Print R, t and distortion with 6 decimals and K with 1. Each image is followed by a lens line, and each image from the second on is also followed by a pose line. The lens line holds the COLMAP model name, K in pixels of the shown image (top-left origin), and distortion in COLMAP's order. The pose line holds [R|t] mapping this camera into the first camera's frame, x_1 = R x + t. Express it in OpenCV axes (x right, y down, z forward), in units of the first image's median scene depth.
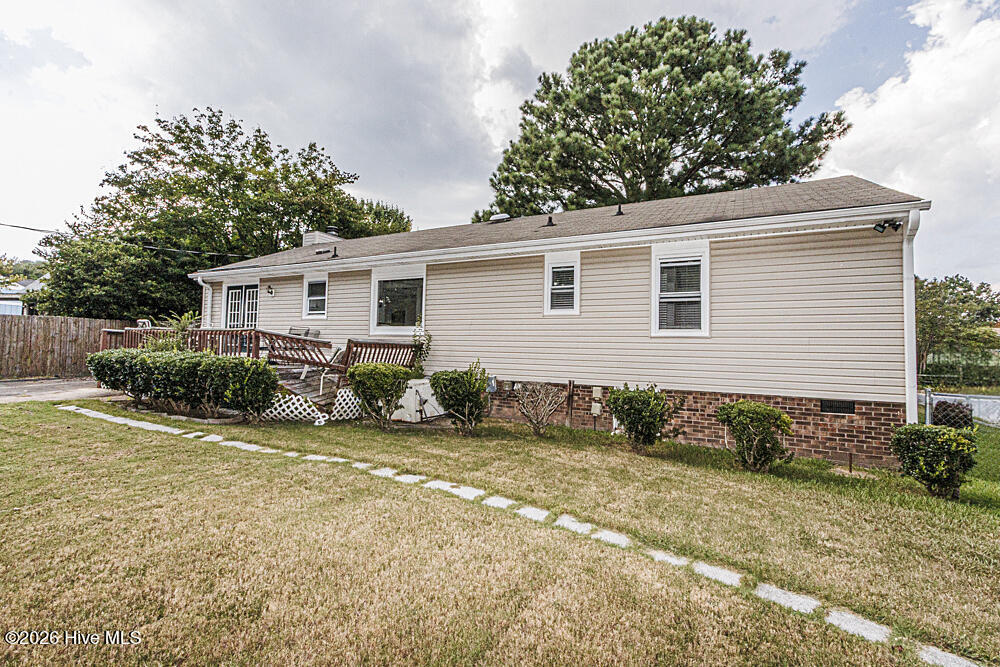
lens RADIAL K [[482.4, 0, 500.4], [0, 482.4, 329.4], [0, 0, 1]] dist [0.005590, -0.003101]
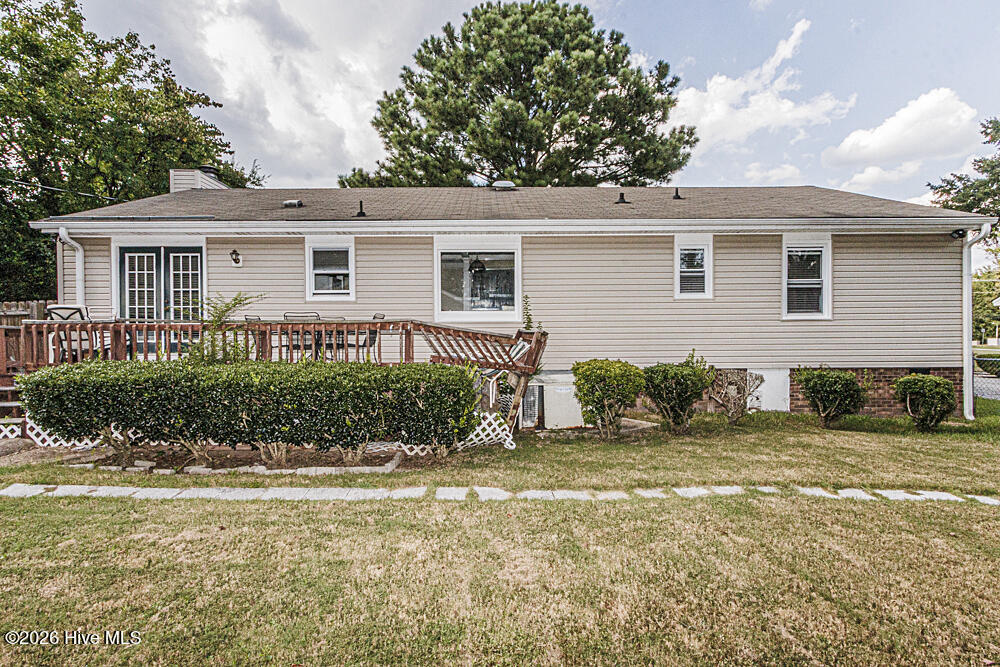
lens RADIAL K [[482.4, 0, 505.7], [0, 482.4, 333.3], [0, 0, 1]] dist [0.005590, -0.003101]
pose [[0.869131, -0.034438, 0.493382, -0.587784], [0.004919, 0.998125, 0.061004, -0.019006], [-0.494558, -0.050594, 0.867671, 0.289421]]
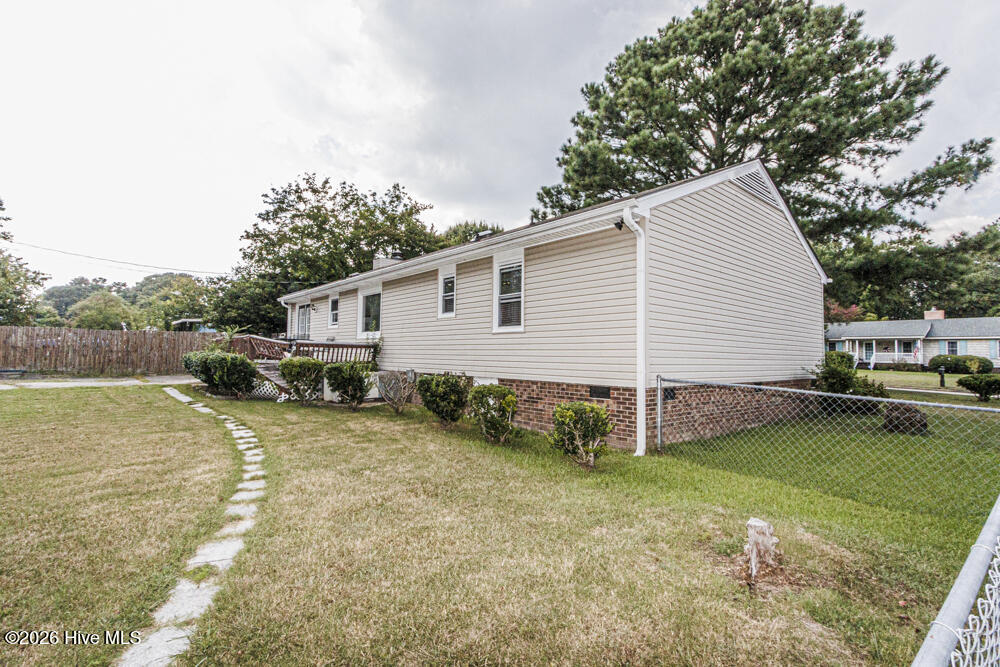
lens RADIAL K [[482.4, 0, 496.3], [0, 482.4, 334.0], [0, 0, 1]] dist [0.005590, -0.003101]
pose [[0.927787, -0.026714, -0.372154, 0.590377], [0.023906, 0.999640, -0.012159, 0.024108], [0.372345, 0.002384, 0.928091, -0.063976]]
